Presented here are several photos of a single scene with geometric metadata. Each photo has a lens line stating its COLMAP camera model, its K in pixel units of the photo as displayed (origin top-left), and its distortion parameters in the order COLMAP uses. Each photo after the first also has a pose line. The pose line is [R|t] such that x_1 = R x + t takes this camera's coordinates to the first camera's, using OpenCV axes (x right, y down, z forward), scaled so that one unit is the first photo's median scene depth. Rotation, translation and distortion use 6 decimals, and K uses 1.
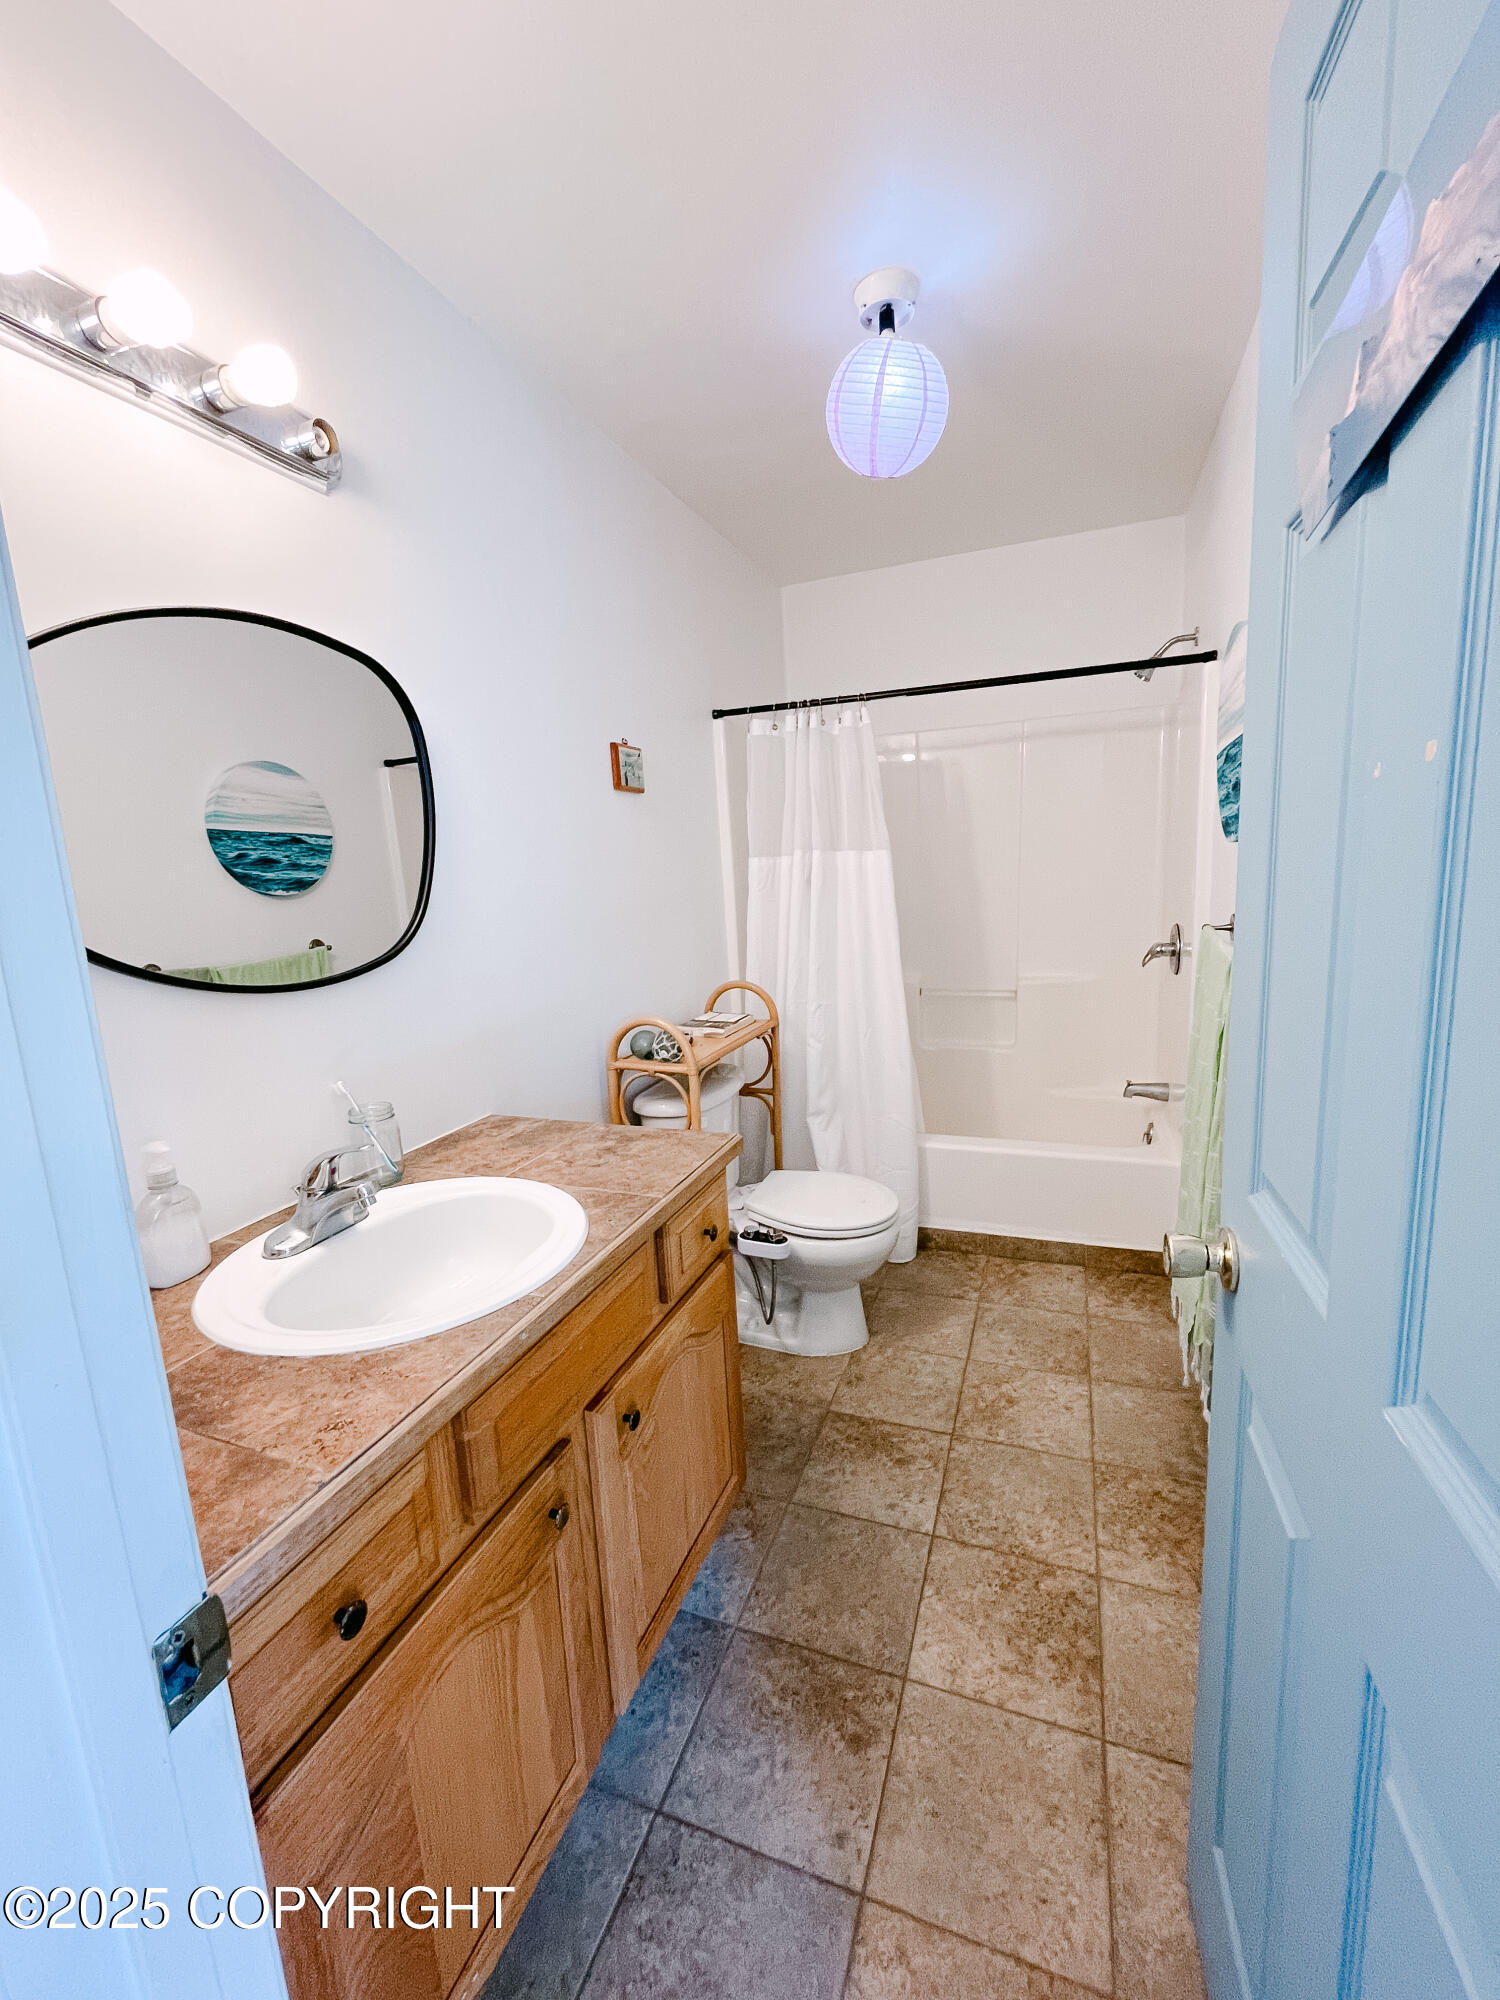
lens RADIAL K [[848.8, 0, 748.2], [0, 848.8, 1011.4], [0, 0, 1]] dist [-0.001243, -0.000628]
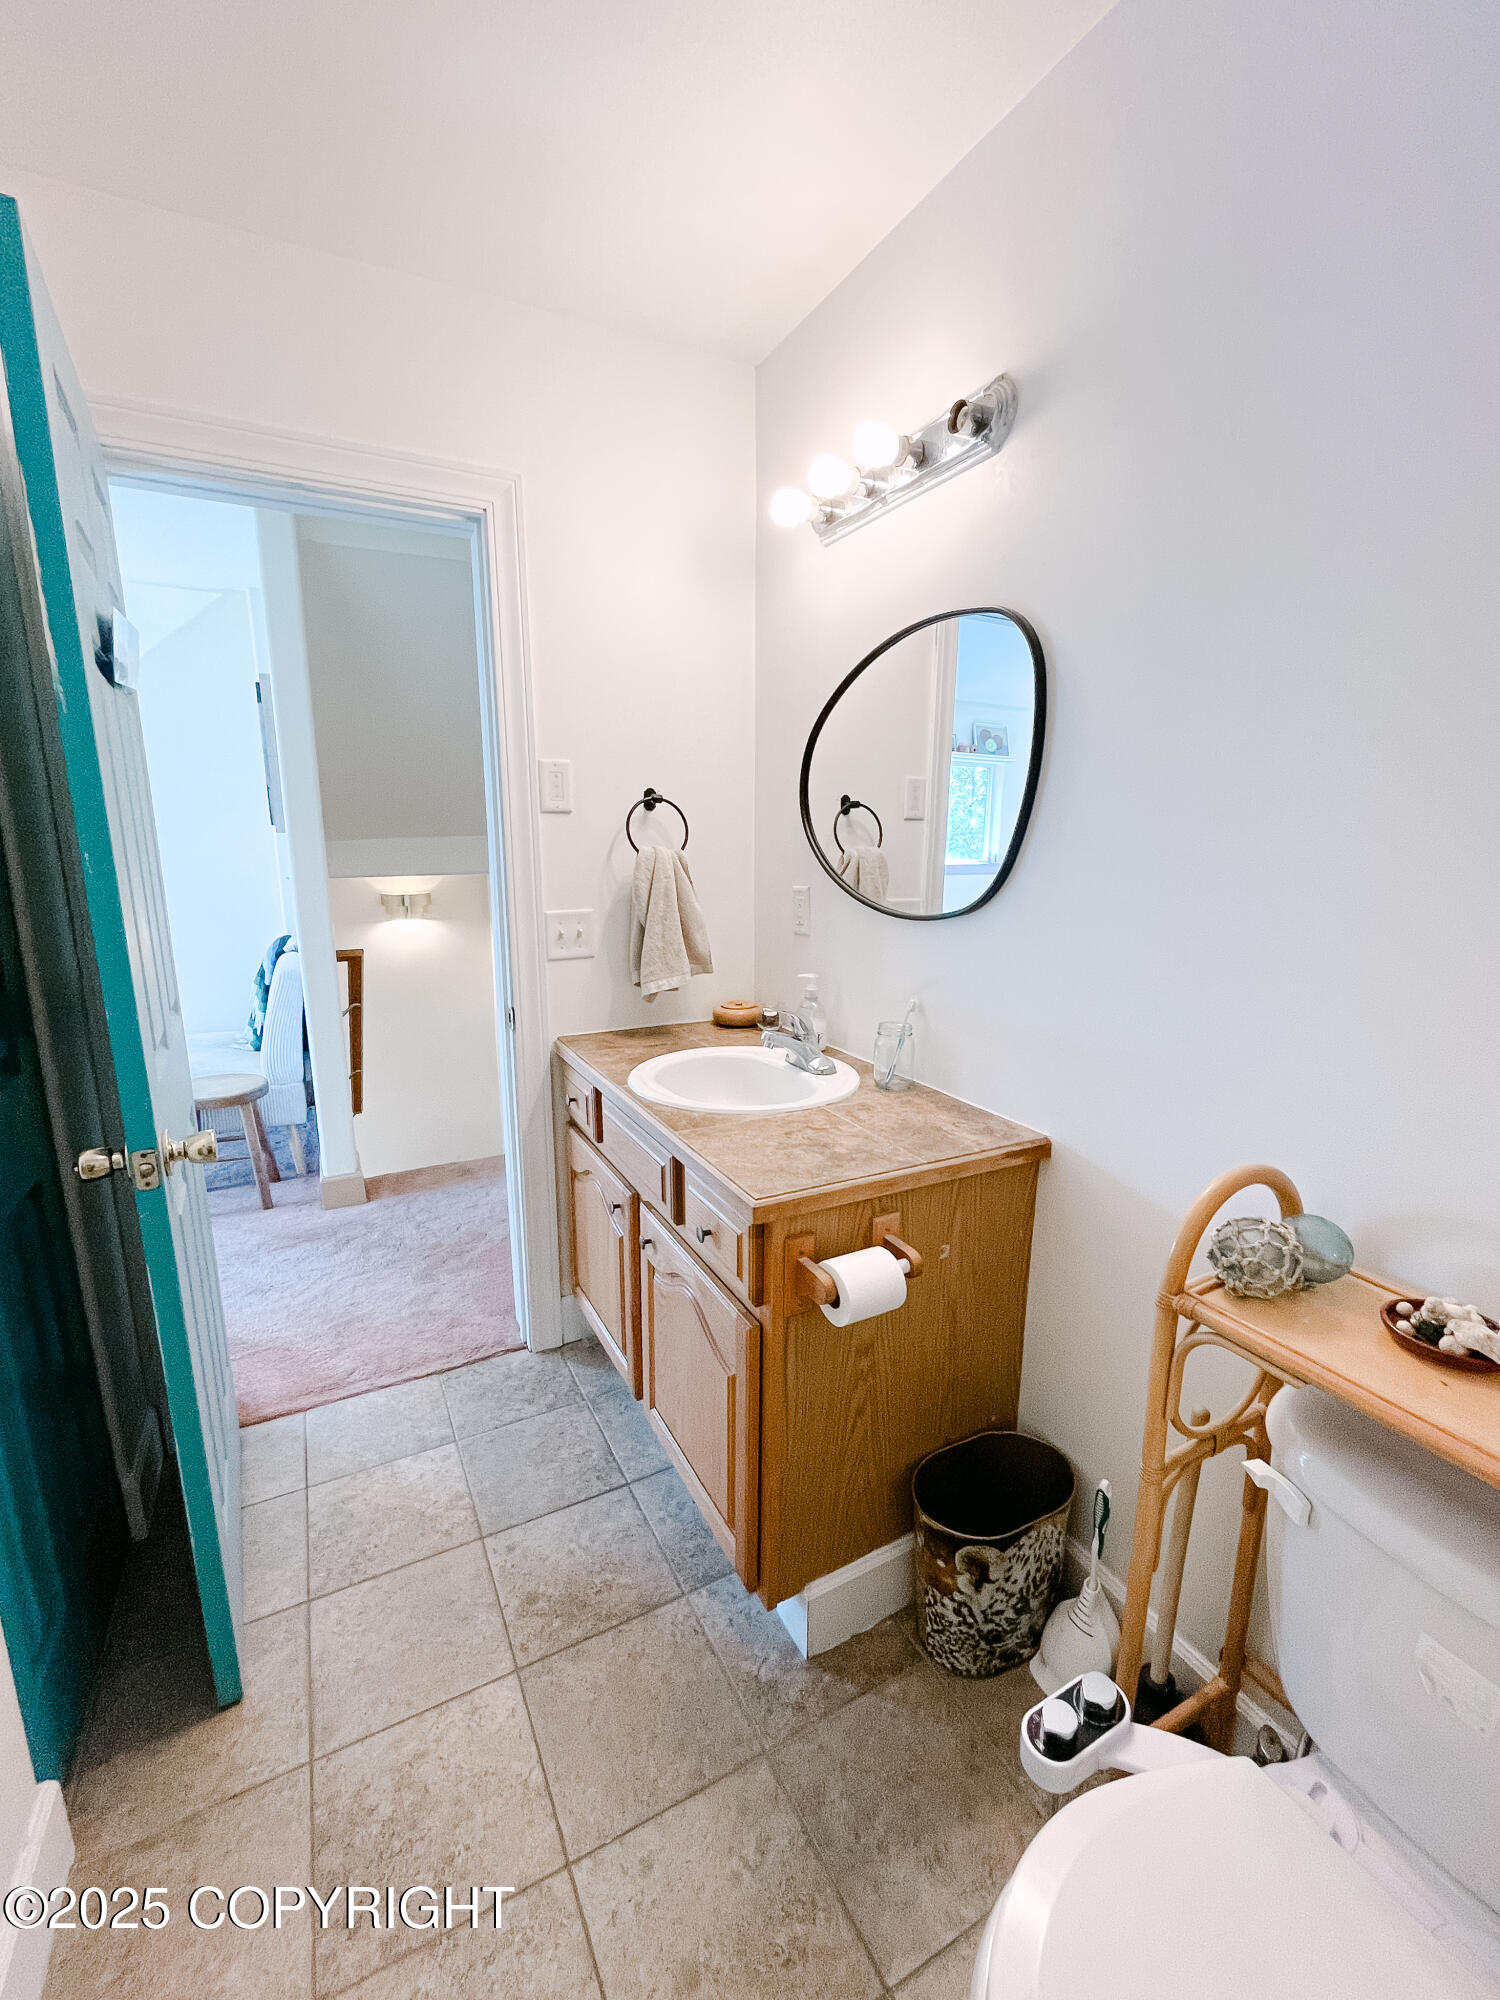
lens RADIAL K [[848.8, 0, 748.2], [0, 848.8, 1011.4], [0, 0, 1]] dist [-0.001243, -0.000628]
pose [[-0.671032, 0.201746, -0.713452, 0.534468], [-0.094258, 0.931247, 0.351987, -0.298703], [0.735412, 0.303443, -0.605881, 1.503351]]
